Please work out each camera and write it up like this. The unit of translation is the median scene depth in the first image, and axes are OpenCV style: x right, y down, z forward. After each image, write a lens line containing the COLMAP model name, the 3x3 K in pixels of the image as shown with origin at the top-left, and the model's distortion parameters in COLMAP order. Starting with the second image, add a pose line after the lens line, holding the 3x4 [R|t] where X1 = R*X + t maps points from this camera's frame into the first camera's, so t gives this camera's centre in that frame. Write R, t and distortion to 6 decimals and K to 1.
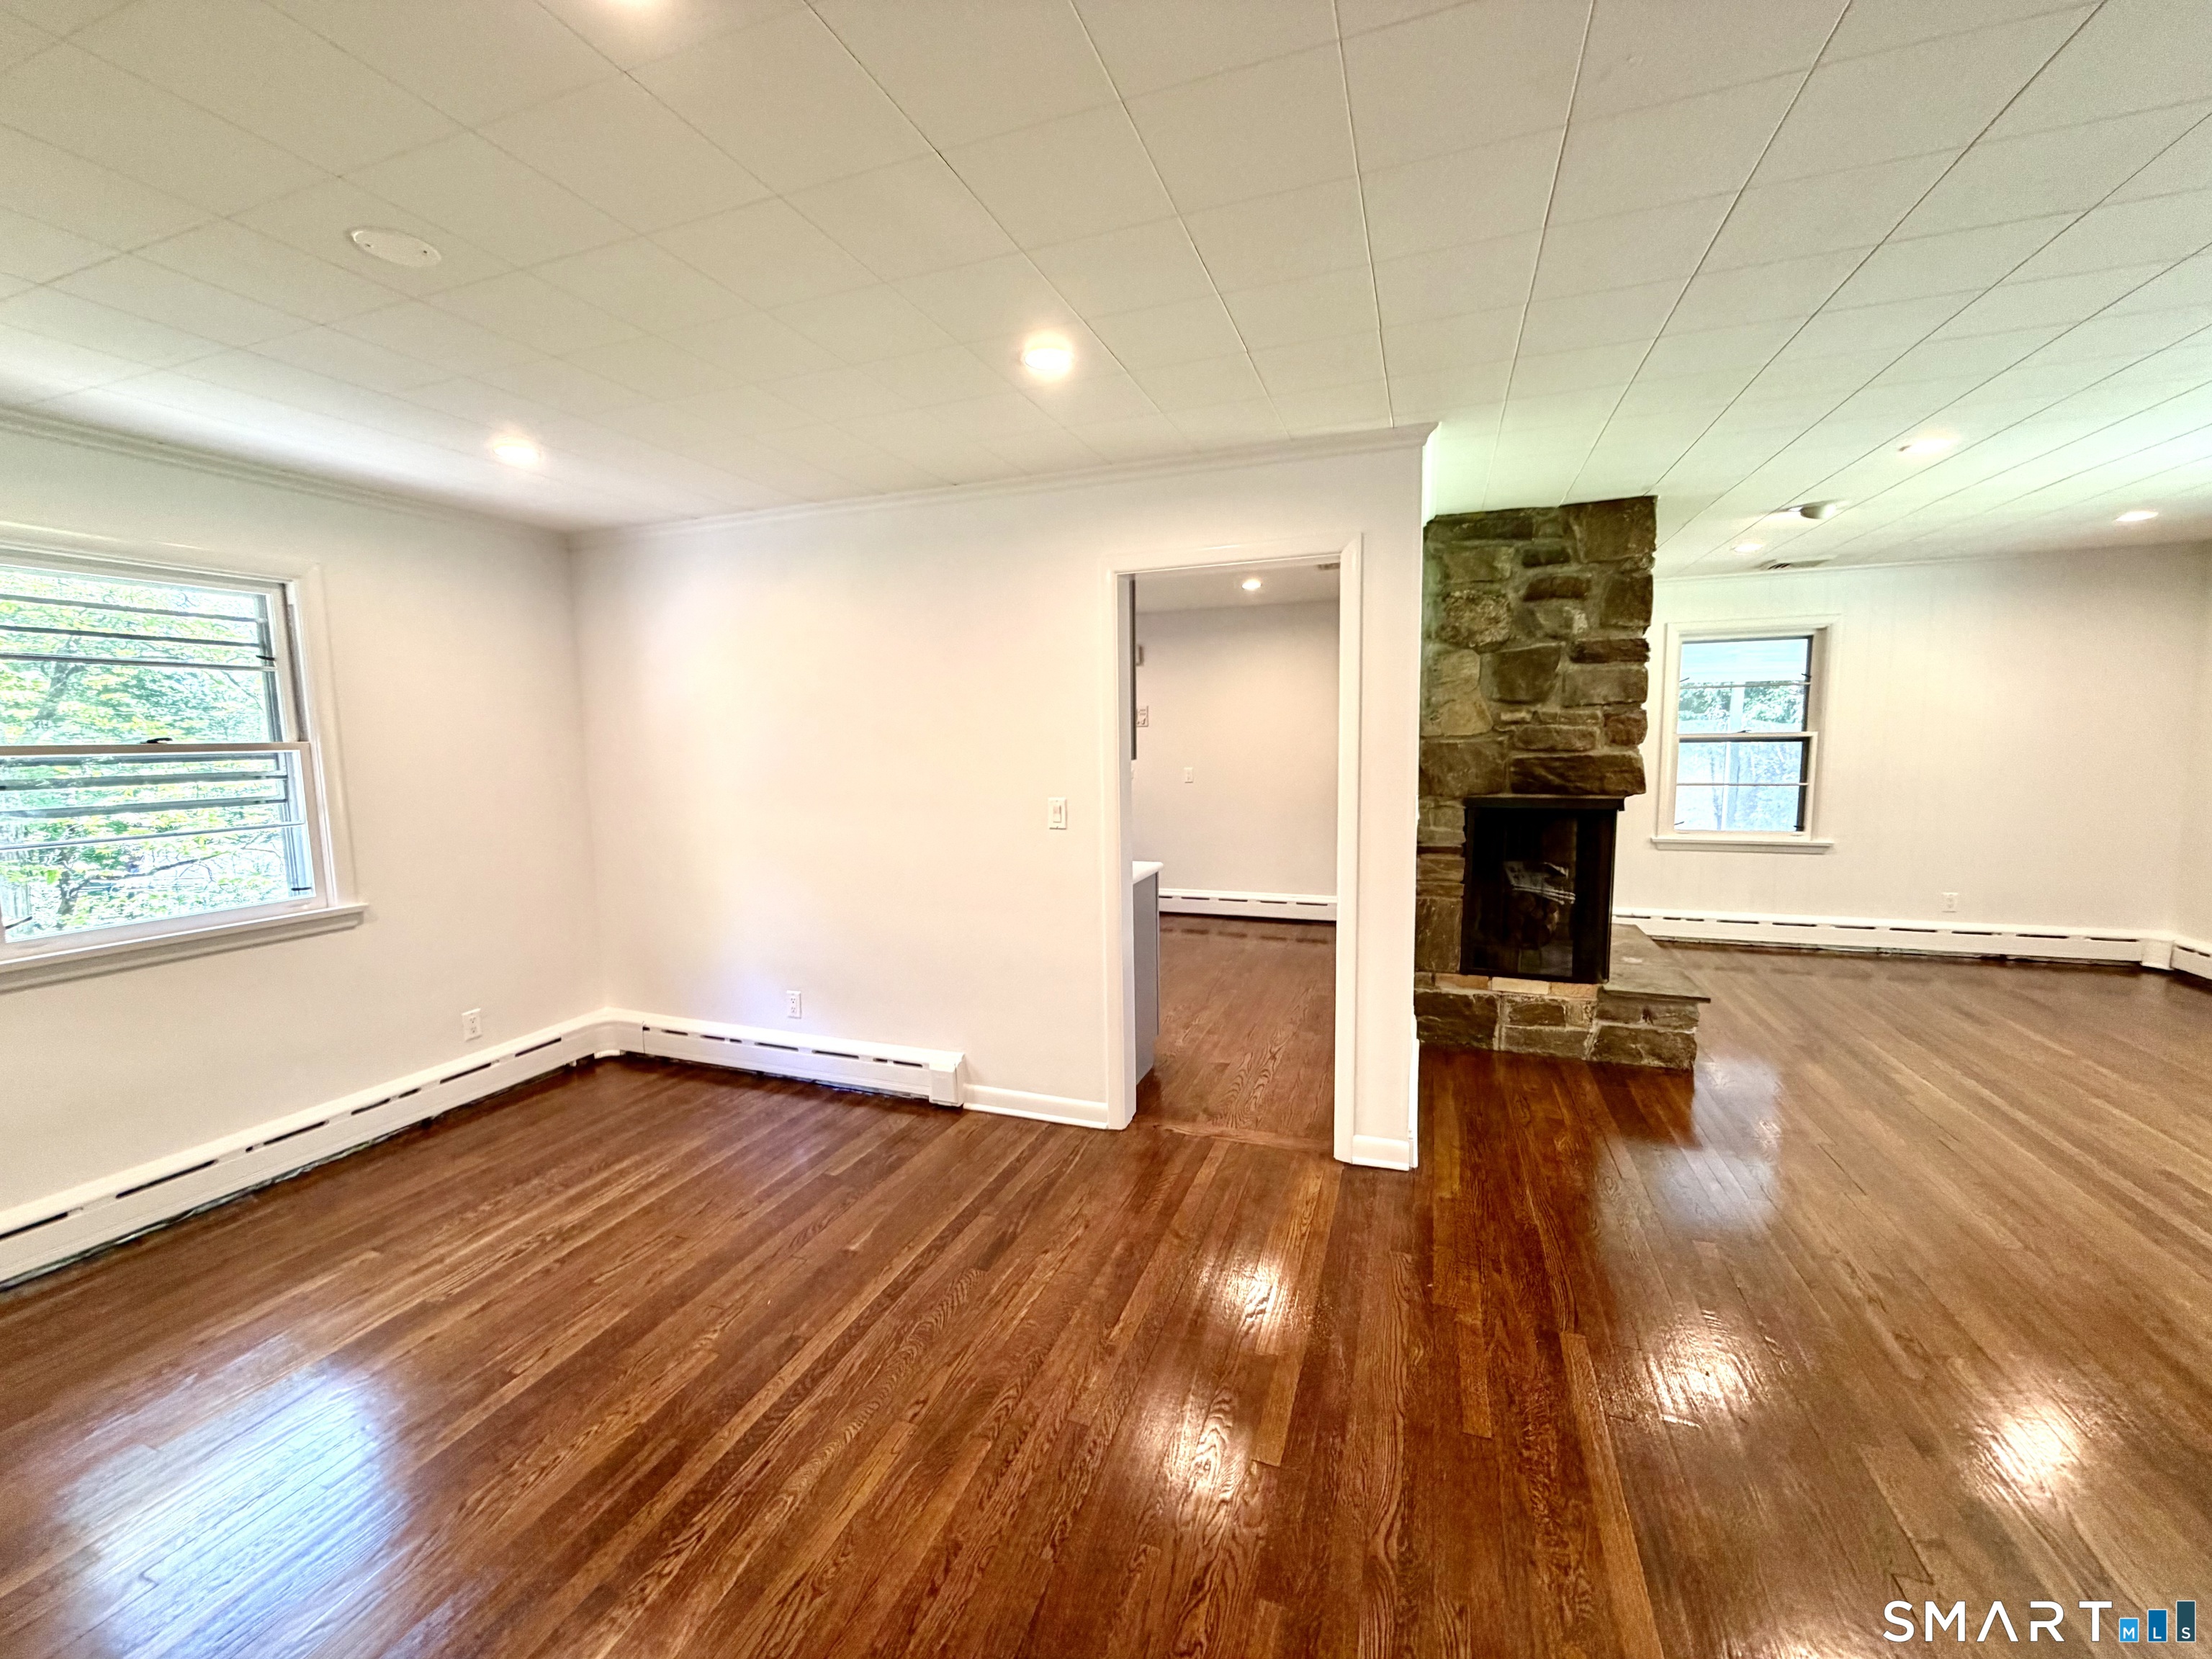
lens RADIAL K [[882.4, 0, 1102.0], [0, 882.4, 828.6], [0, 0, 1]] dist [-0.001469, 0.000011]
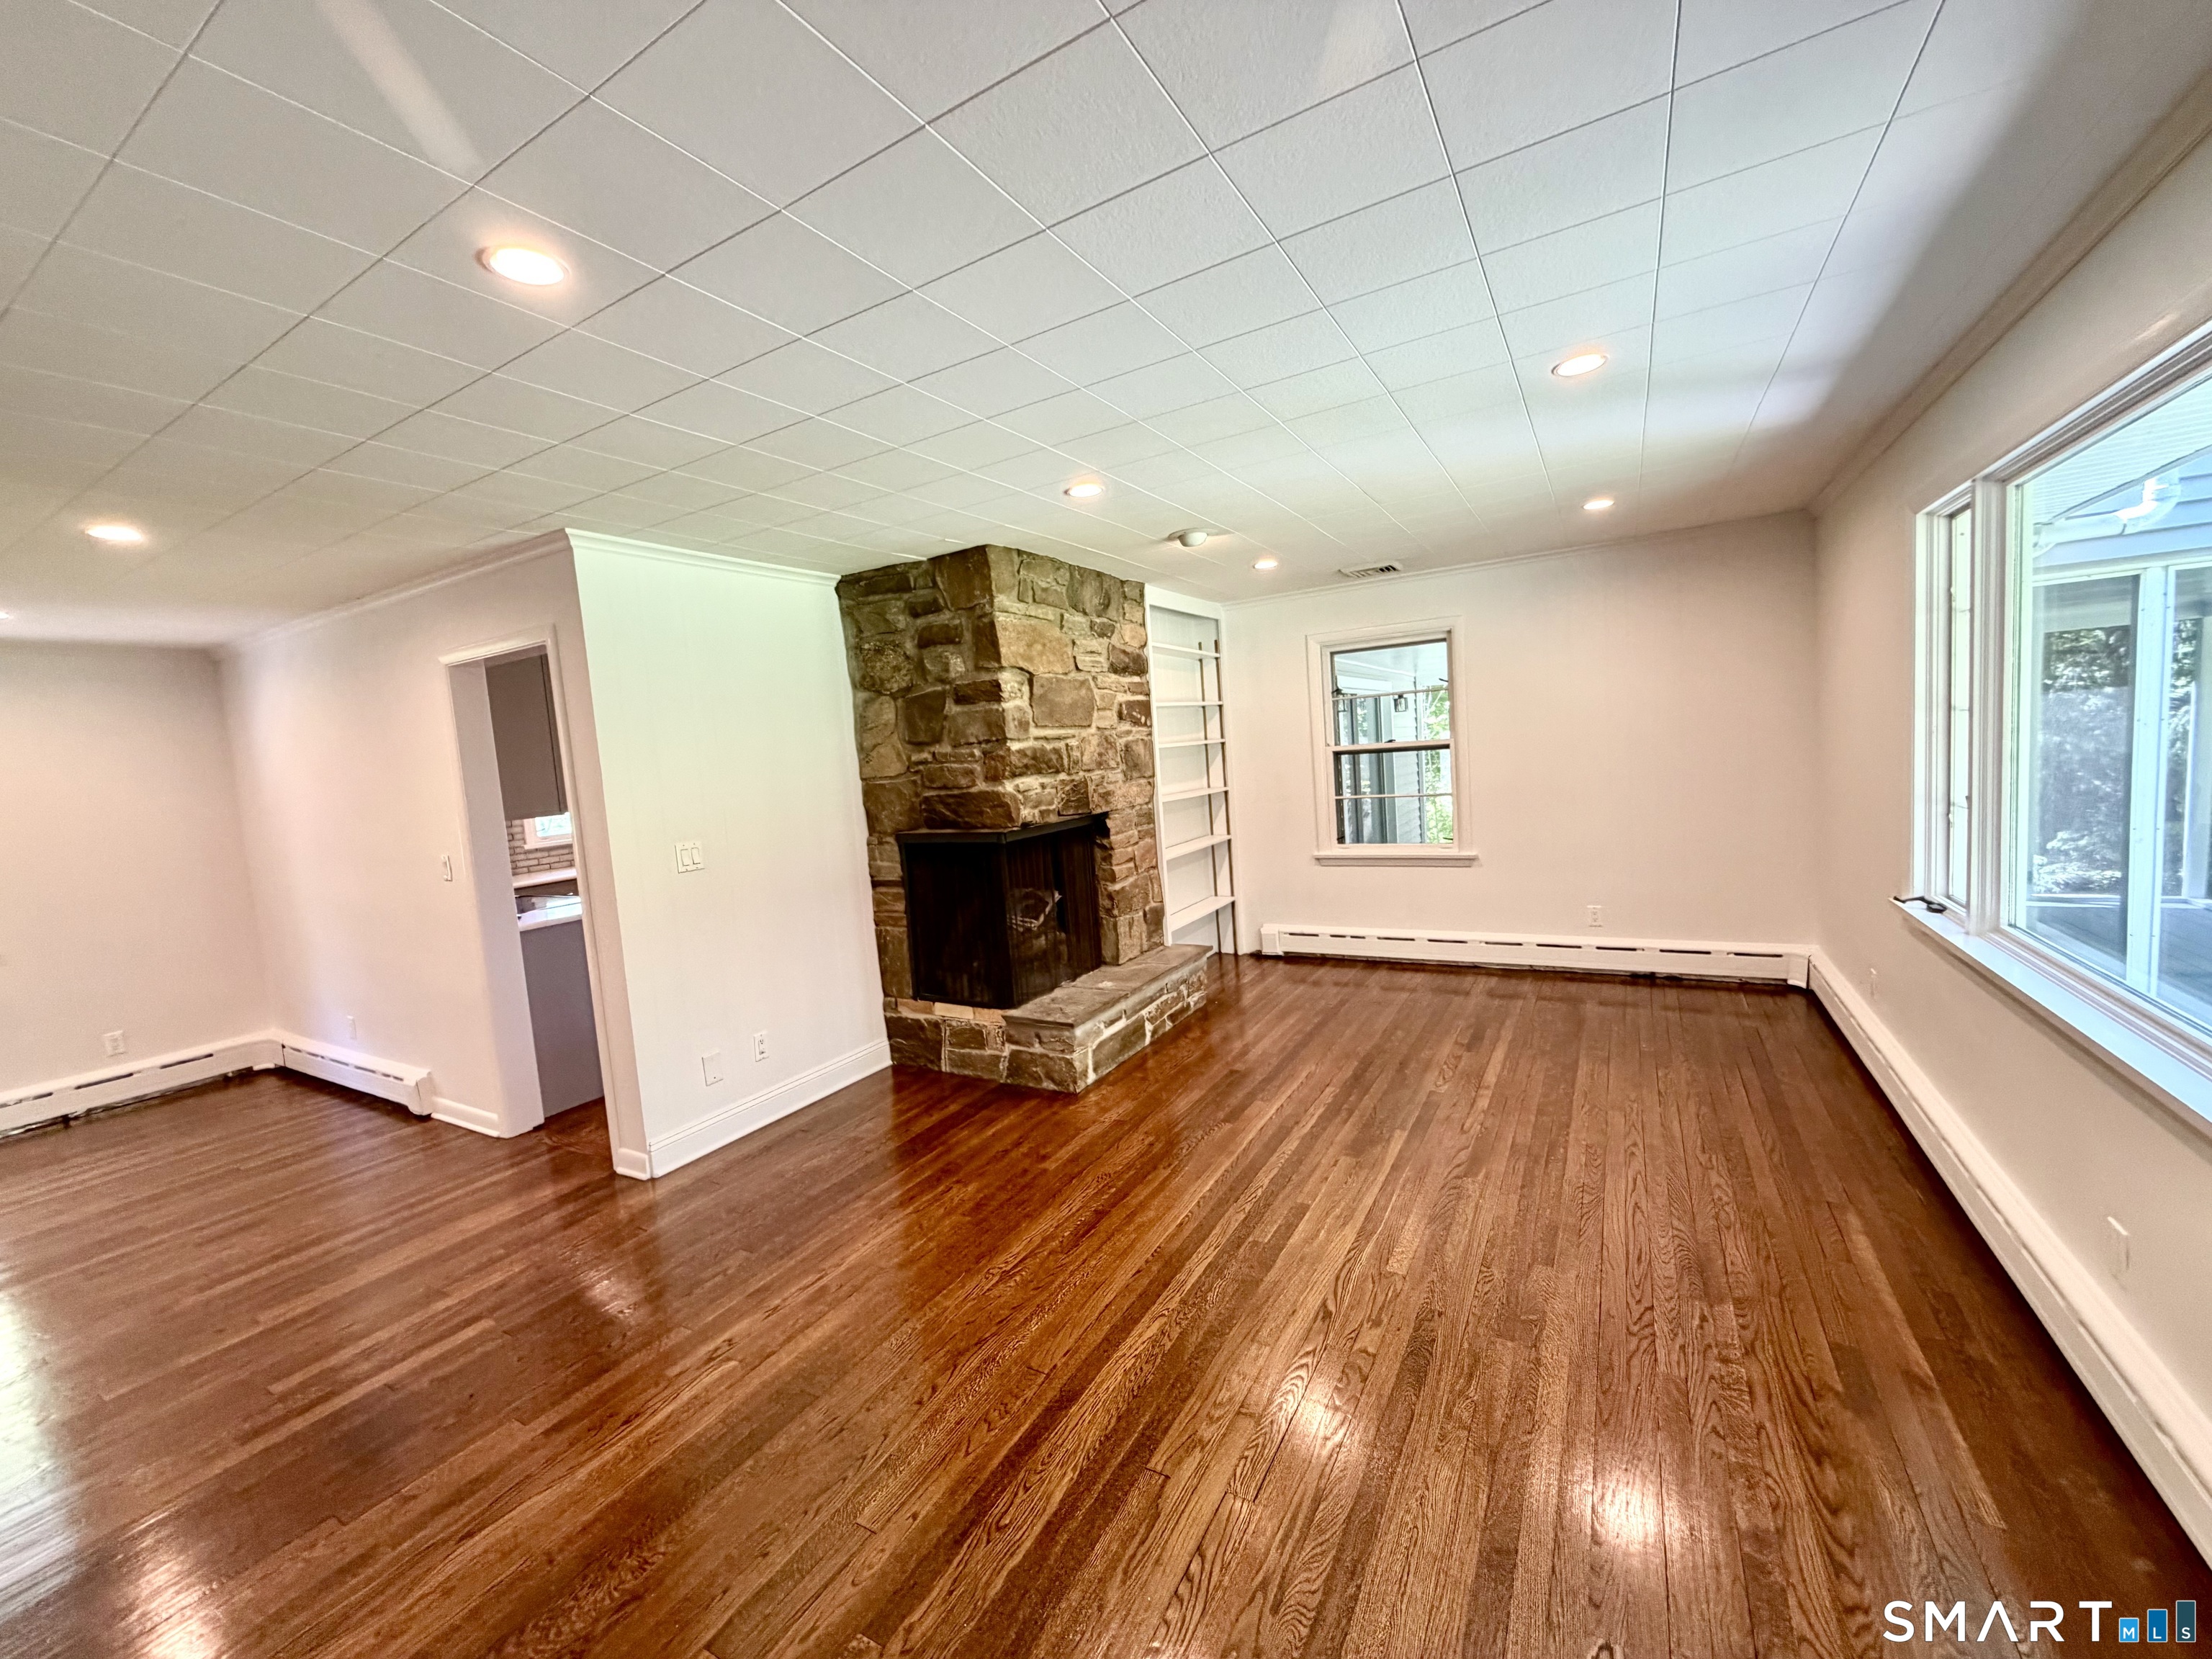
lens RADIAL K [[882.4, 0, 1102.0], [0, 882.4, 828.6], [0, 0, 1]] dist [-0.001469, 0.000011]
pose [[0.983658, -0.037446, -0.176112, 0.870540], [0.035510, 0.999269, -0.014130, -0.018351], [0.176512, 0.007645, 0.984269, -0.006718]]
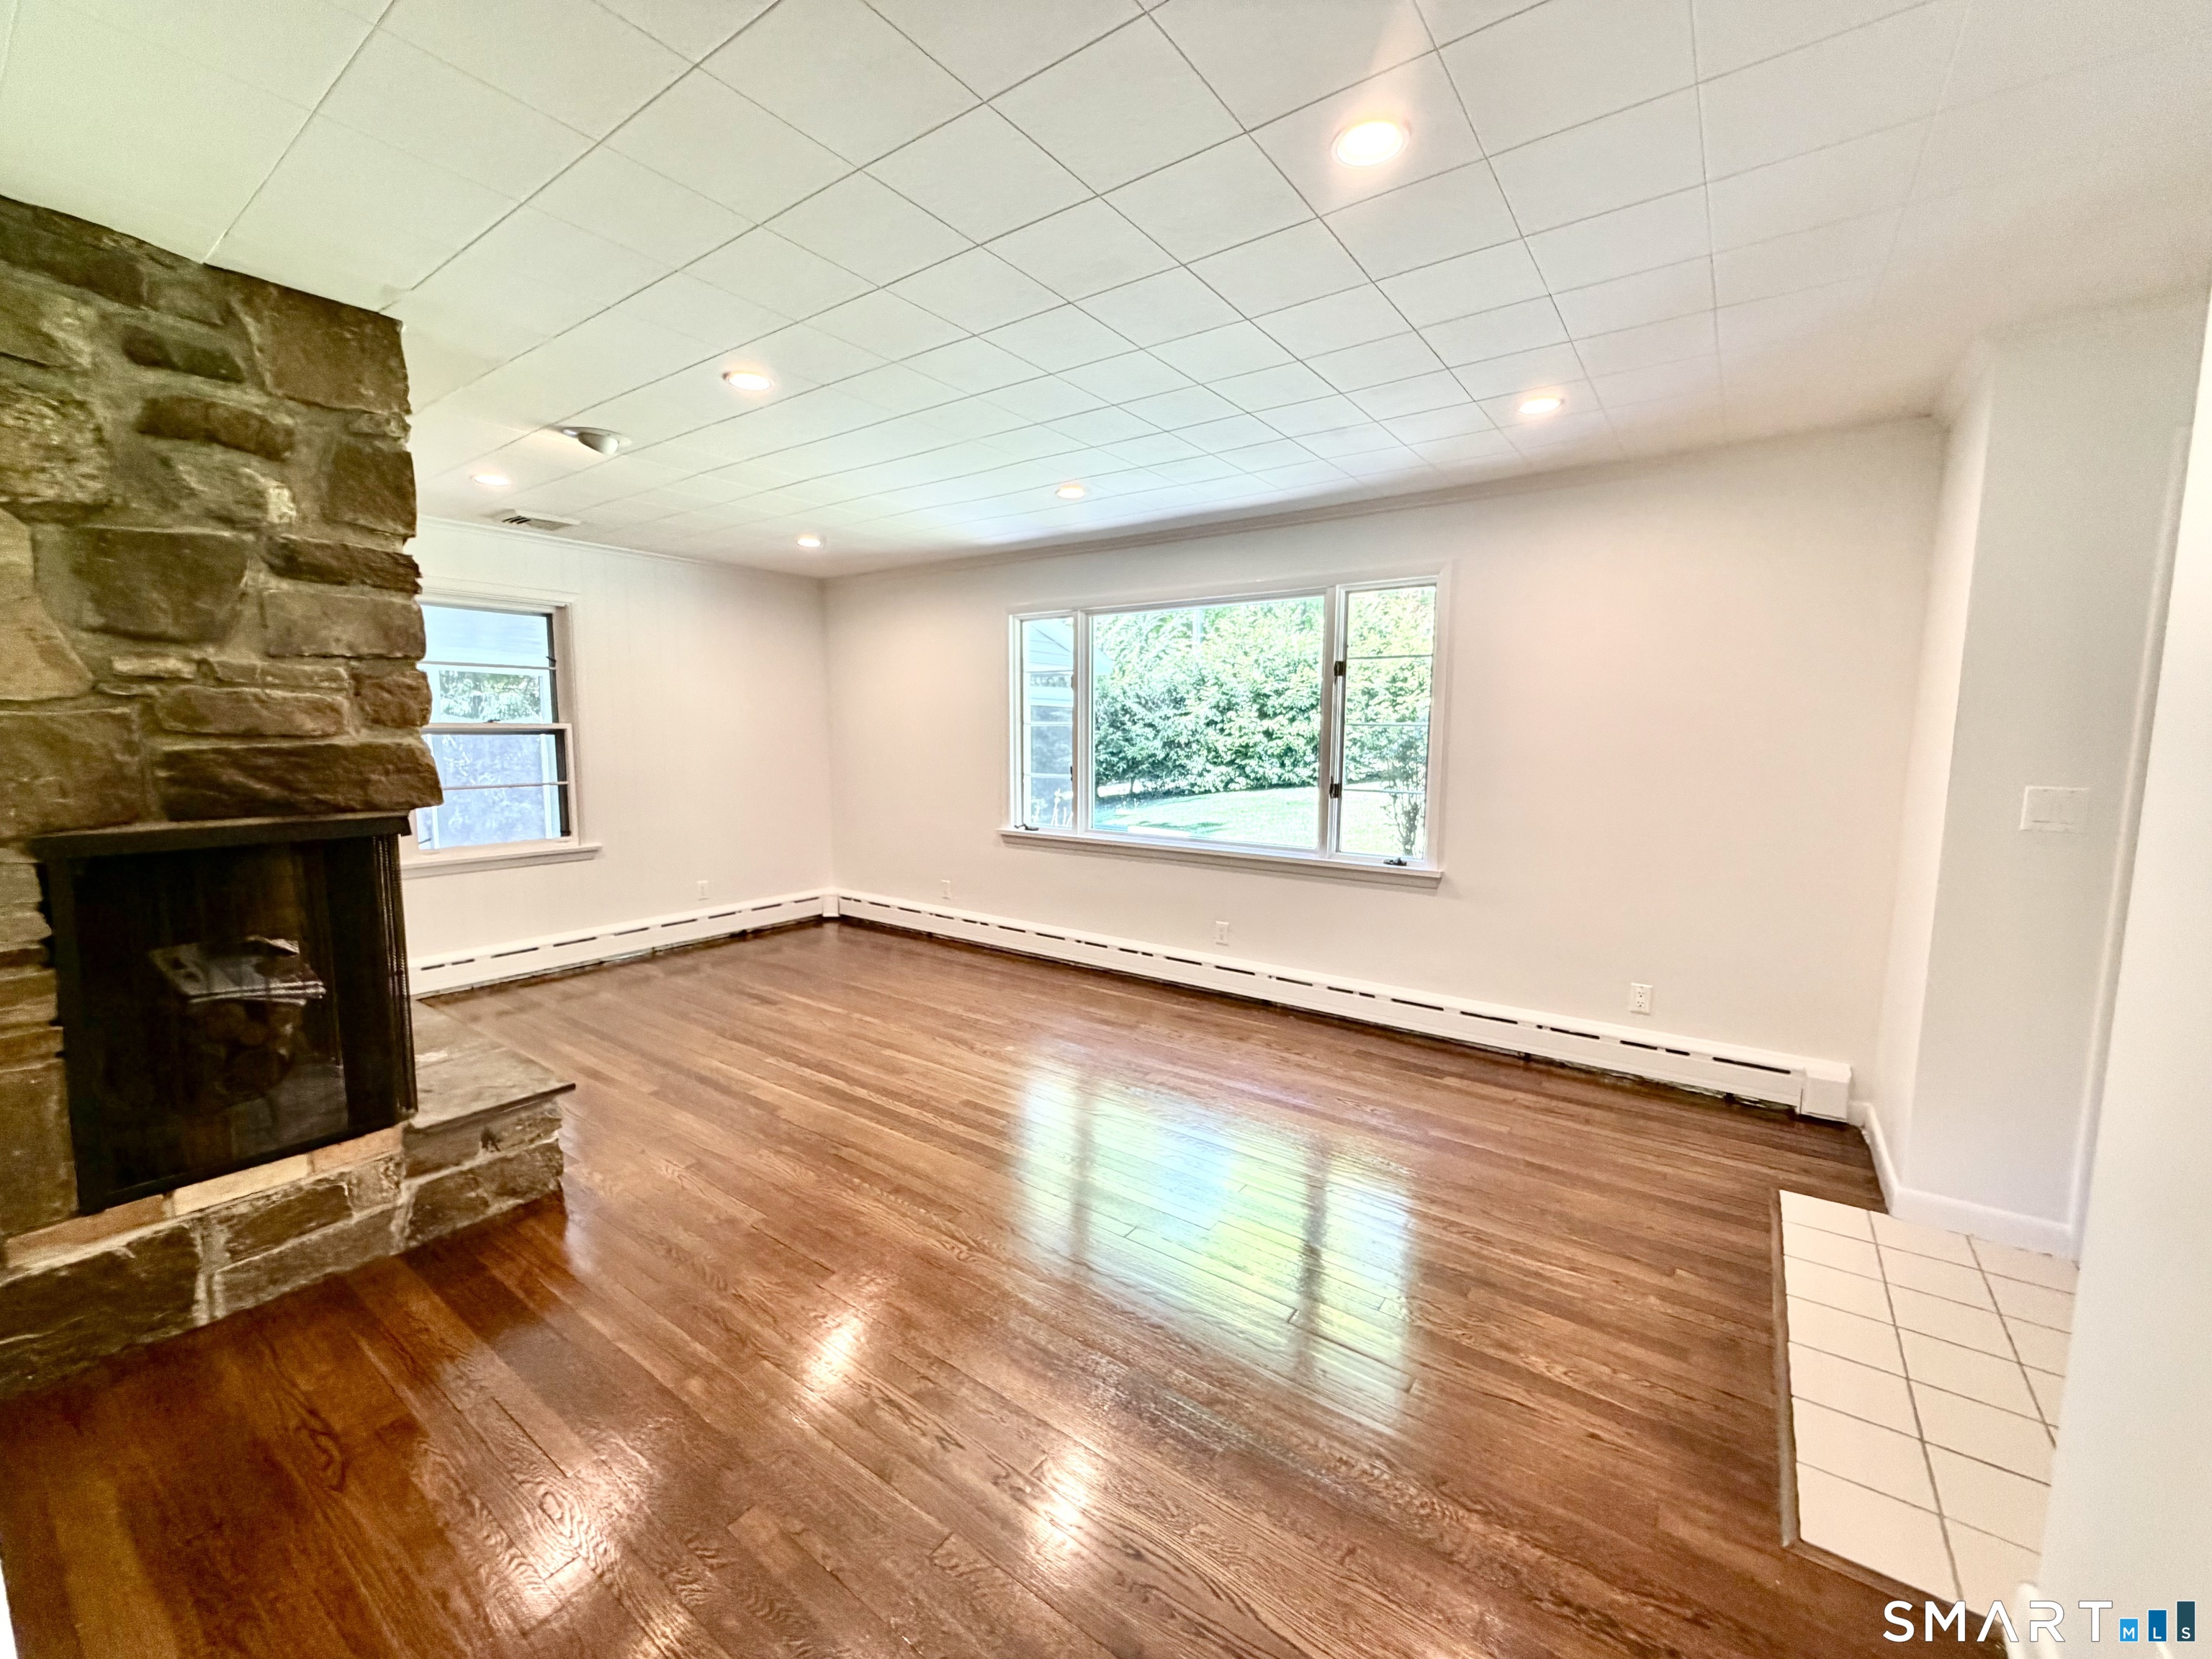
lens RADIAL K [[882.4, 0, 1102.0], [0, 882.4, 828.6], [0, 0, 1]] dist [-0.001469, 0.000011]
pose [[0.264048, -0.088584, 0.960433, 0.126937], [0.091209, 0.993604, 0.066568, -0.021149], [-0.960187, 0.070023, 0.270439, 0.362575]]
